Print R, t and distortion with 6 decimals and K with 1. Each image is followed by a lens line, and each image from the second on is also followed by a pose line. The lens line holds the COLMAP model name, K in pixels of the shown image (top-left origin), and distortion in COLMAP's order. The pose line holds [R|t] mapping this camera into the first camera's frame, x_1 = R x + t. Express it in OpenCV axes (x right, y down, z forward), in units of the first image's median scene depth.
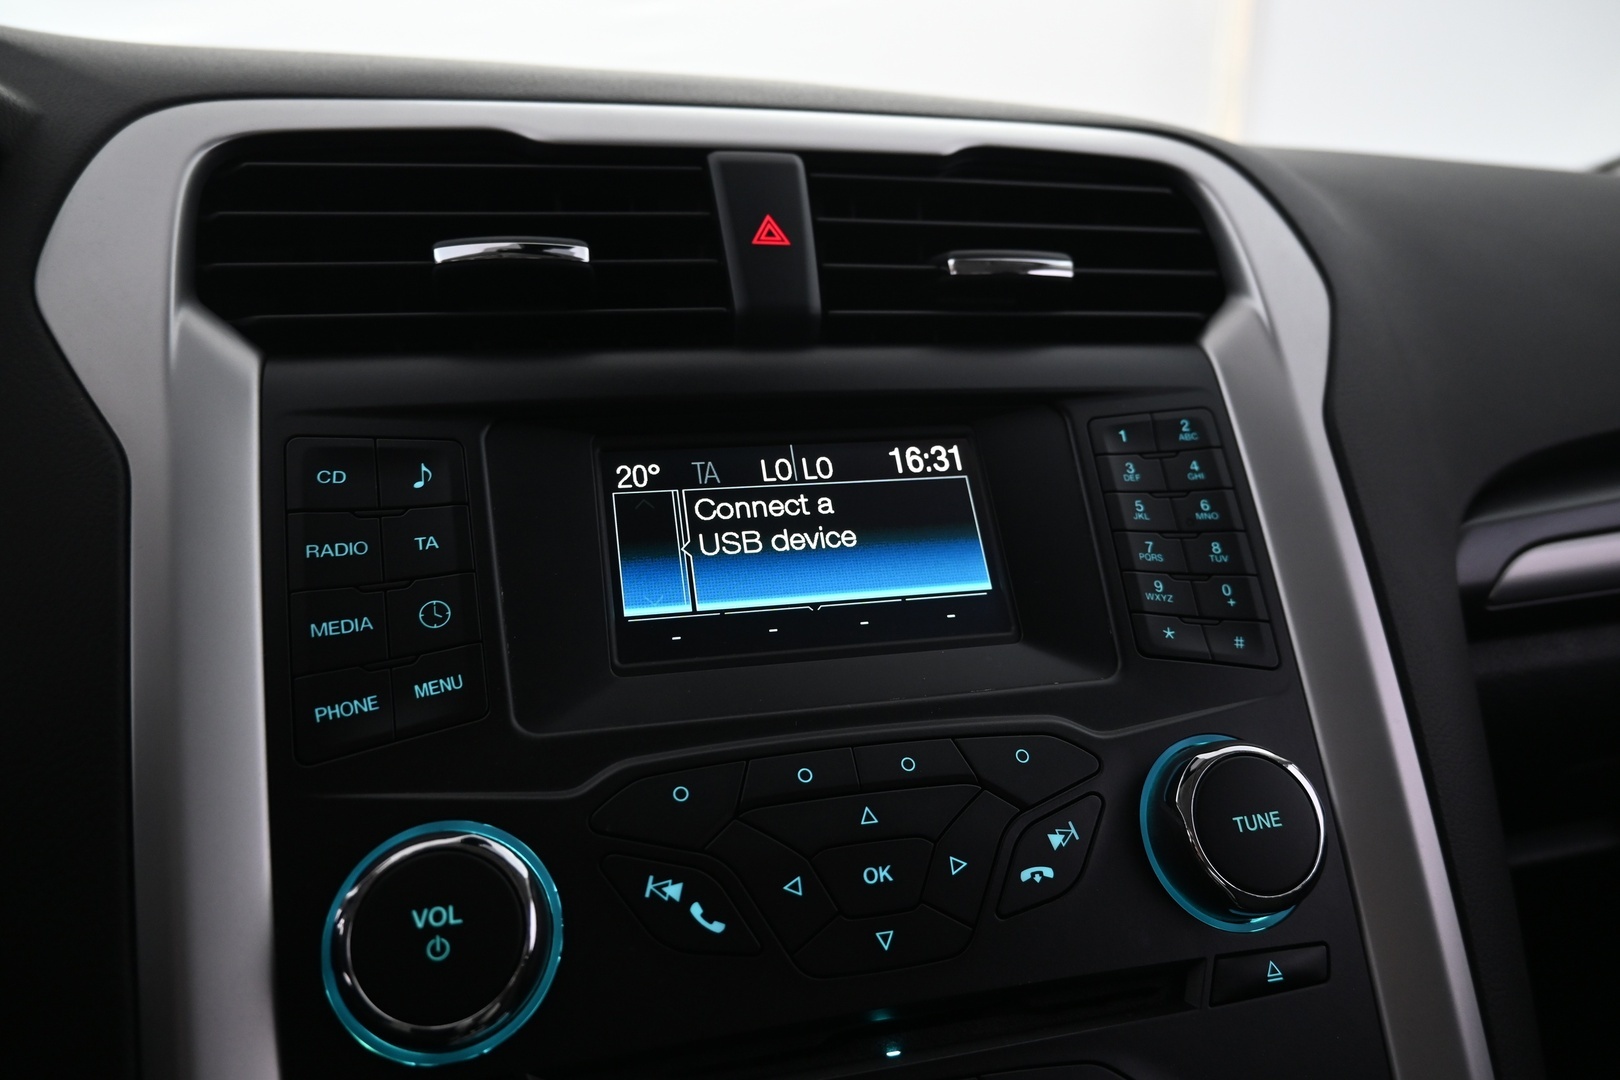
lens RADIAL K [[1119.2, 0, 808.9], [0, 1119.2, 548.1], [0, 0, 1]] dist [0.000933, -0.011240]
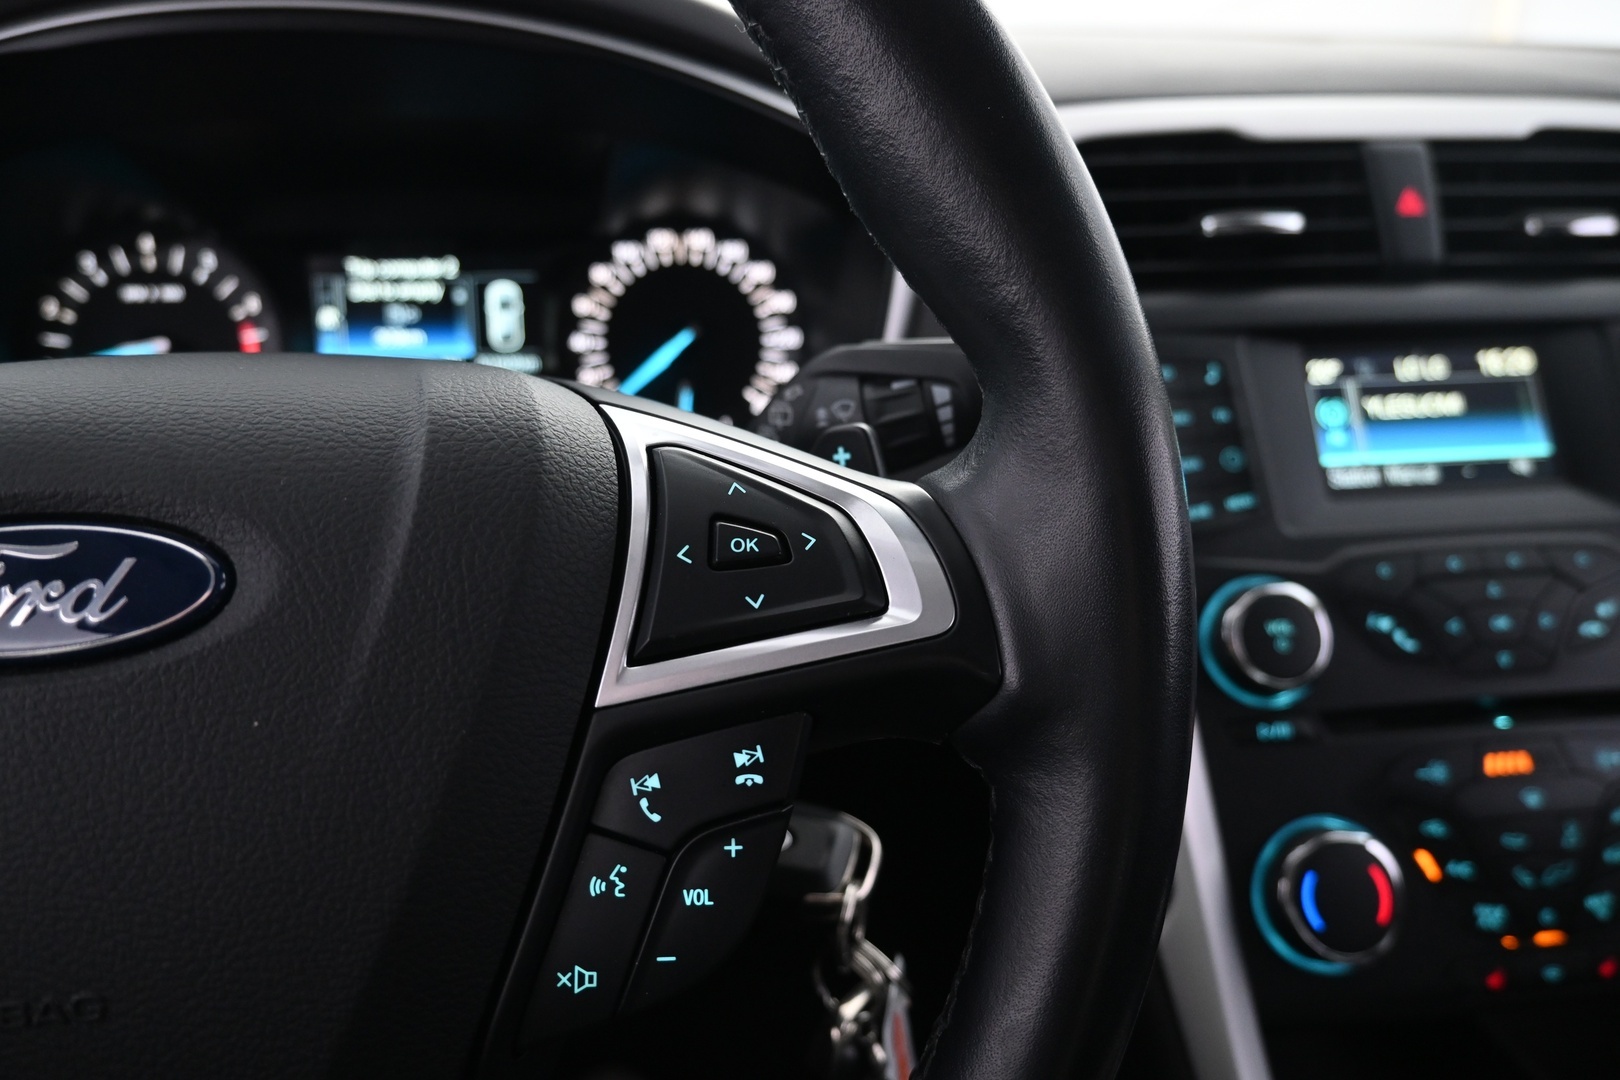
lens RADIAL K [[1119.2, 0, 806.2], [0, 1119.2, 554.0], [0, 0, 1]] dist [0.000933, -0.011240]
pose [[0.990930, 0.047925, -0.125545, -0.723796], [-0.025340, 0.984124, 0.175665, -0.077161], [0.131970, -0.170890, 0.976412, -0.726806]]
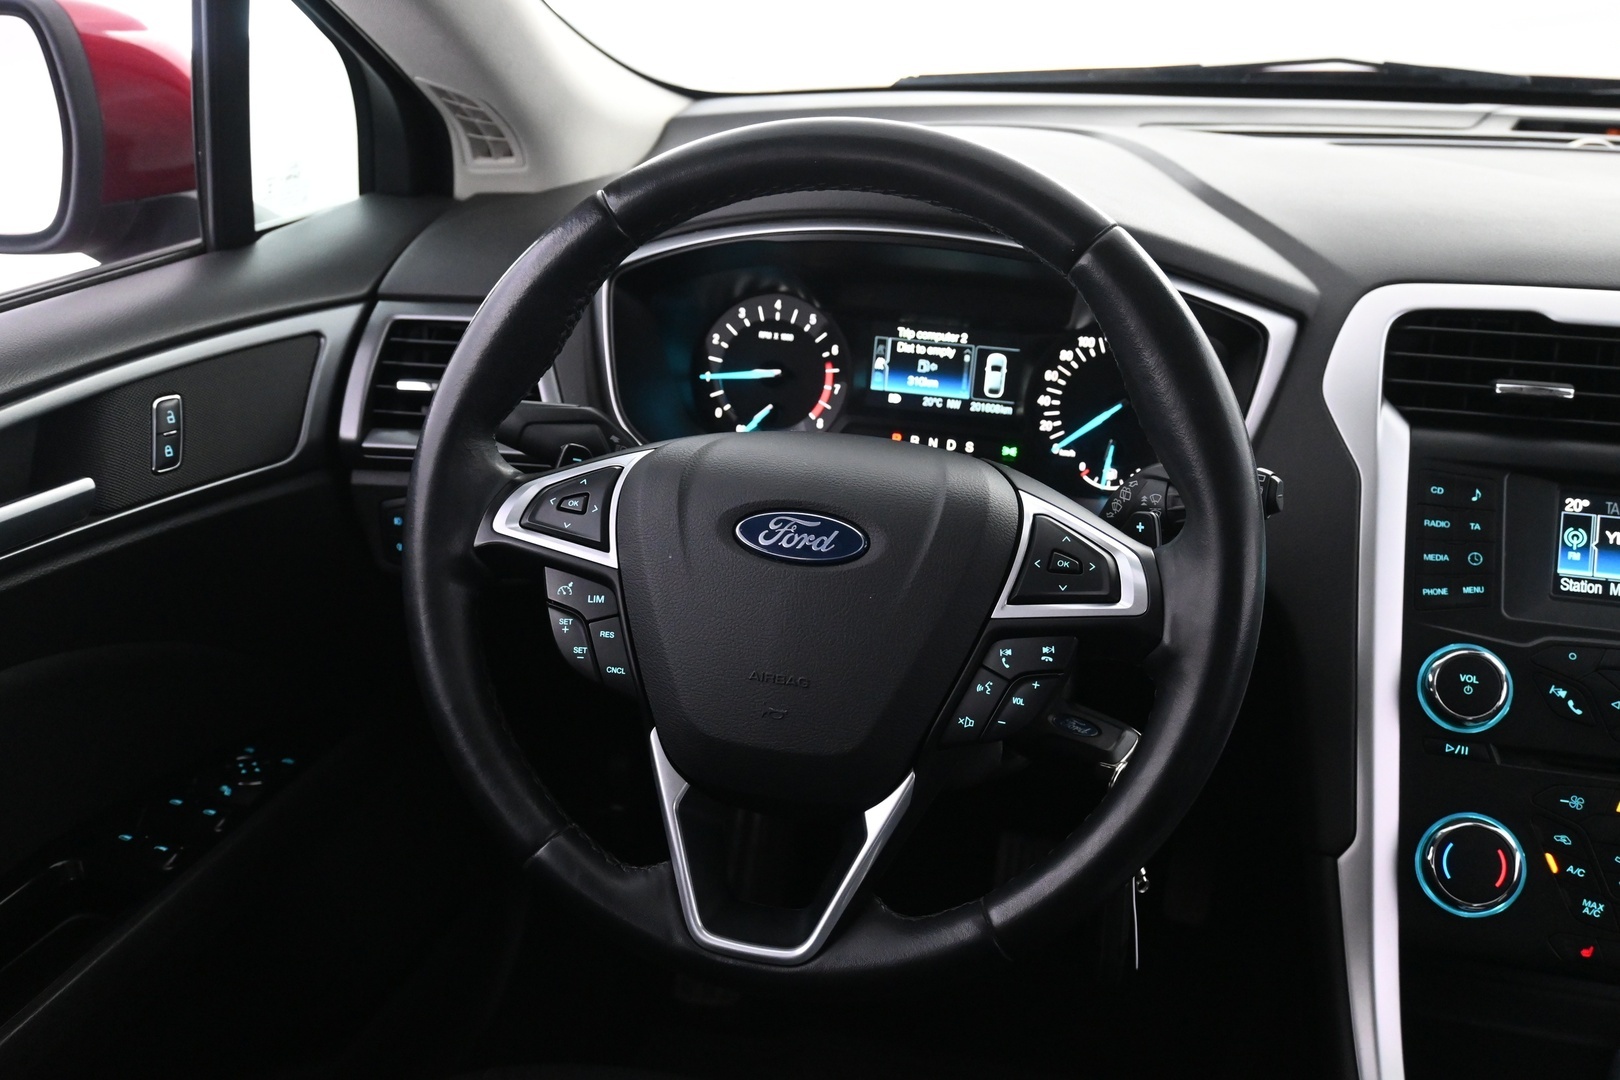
lens RADIAL K [[1600.4, 0, 800.3], [0, 1600.4, 548.3], [0, 0, 1]] dist [-0.003777, 0.000000]
pose [[0.859269, 0.206563, -0.467961, 0.016051], [-0.117740, 0.970143, 0.212037, -0.491518], [0.497789, -0.127099, 0.857935, -2.506403]]
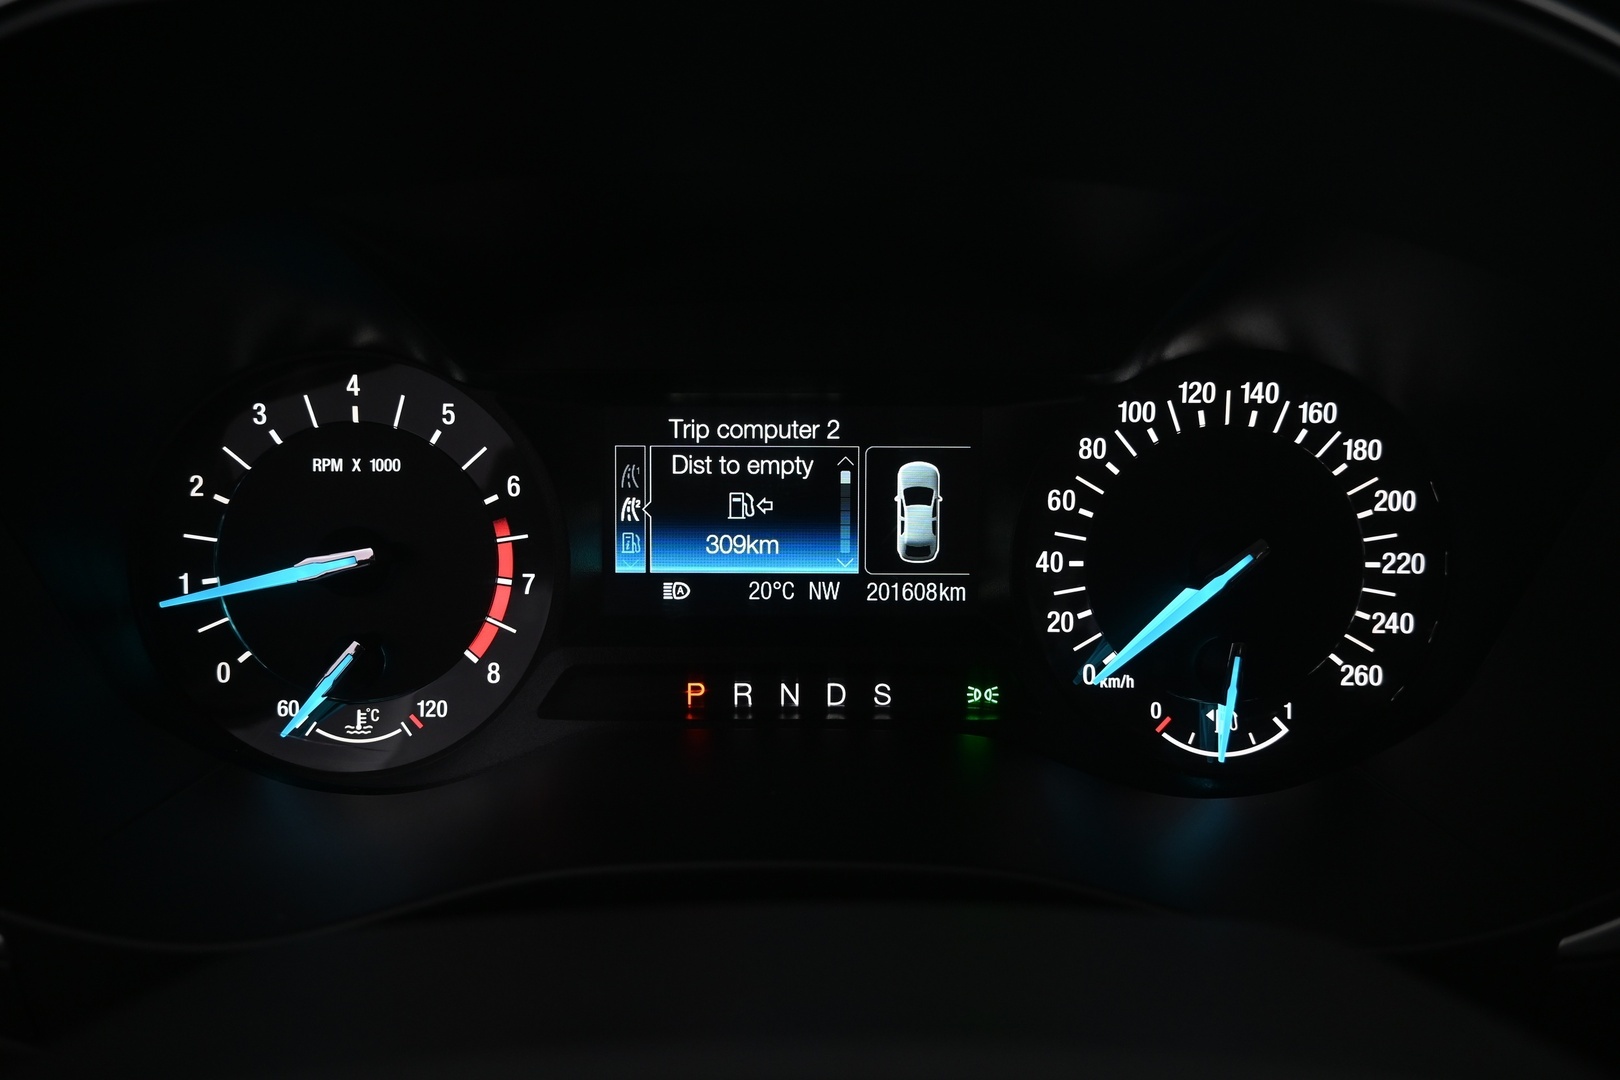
lens RADIAL K [[1119.2, 0, 807.6], [0, 1119.2, 527.9], [0, 0, 1]] dist [0.000933, -0.011240]
pose [[0.967392, 0.076068, -0.241591, -1.329341], [-0.050331, 0.992548, 0.110977, -0.231507], [0.248232, -0.095199, 0.964011, 0.028296]]
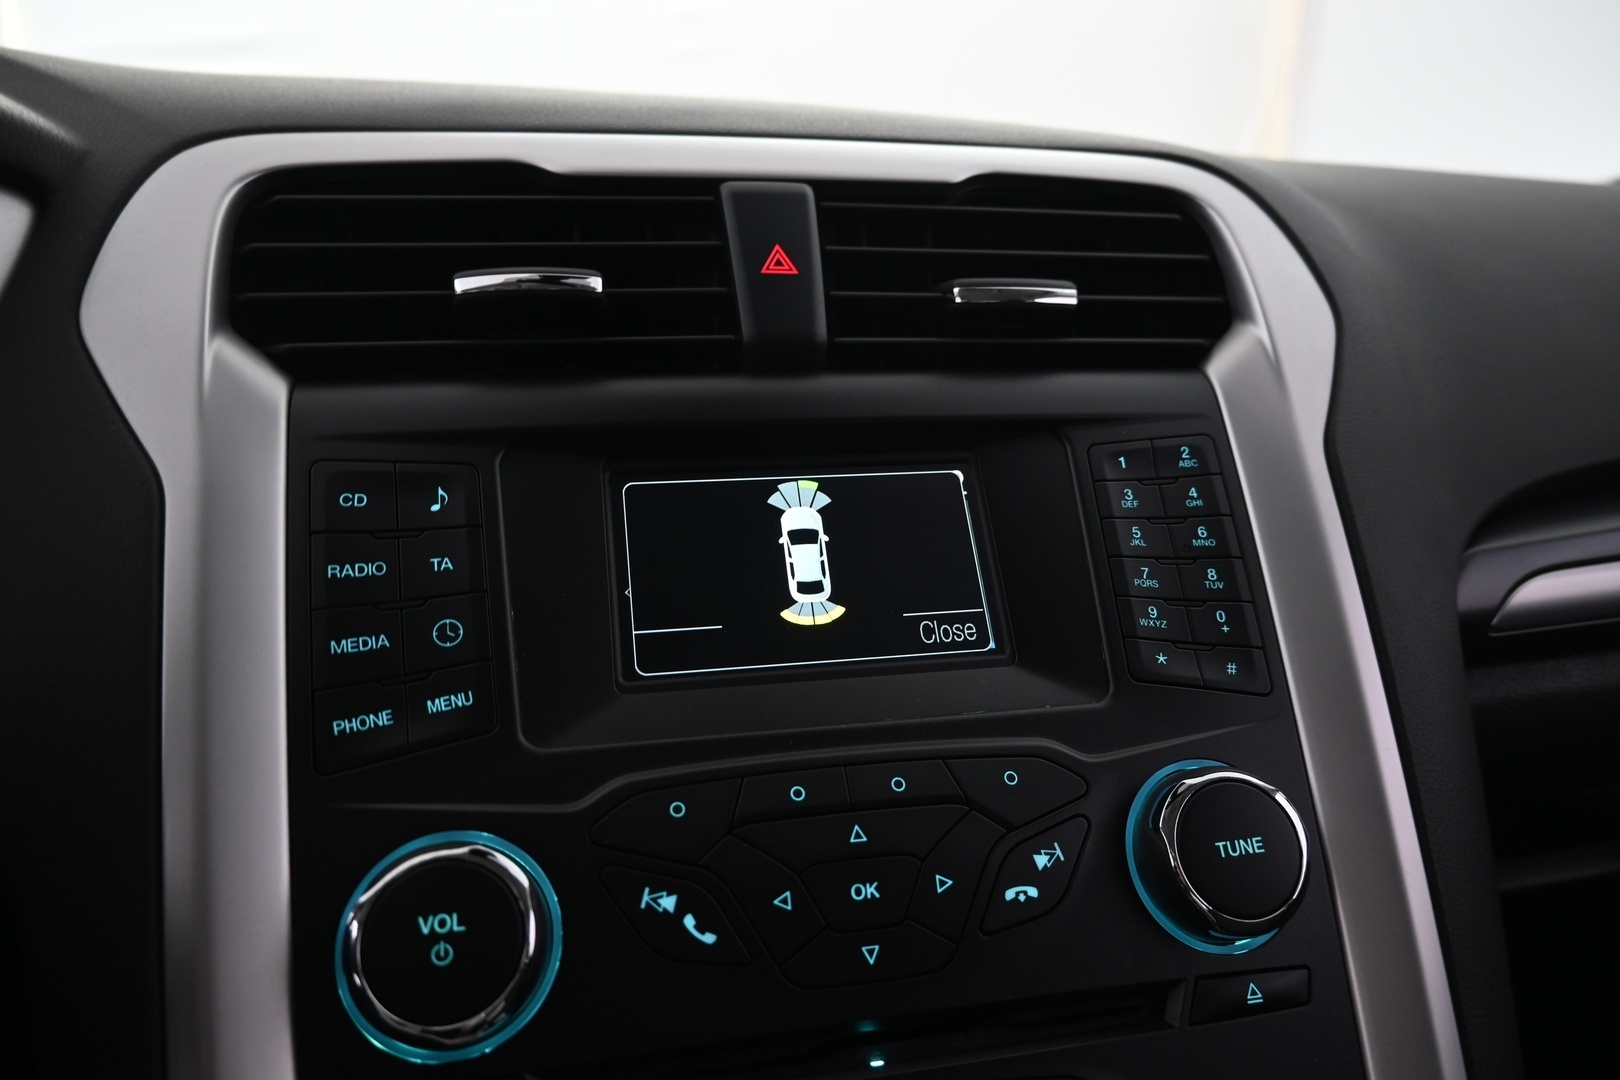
lens RADIAL K [[1119.2, 0, 808.6], [0, 1119.2, 546.3], [0, 0, 1]] dist [0.000933, -0.011240]
pose [[0.999216, 0.012867, -0.037452, 0.040942], [-0.012629, 0.999899, 0.006576, -0.032063], [0.037533, -0.006097, 0.999277, -0.035566]]
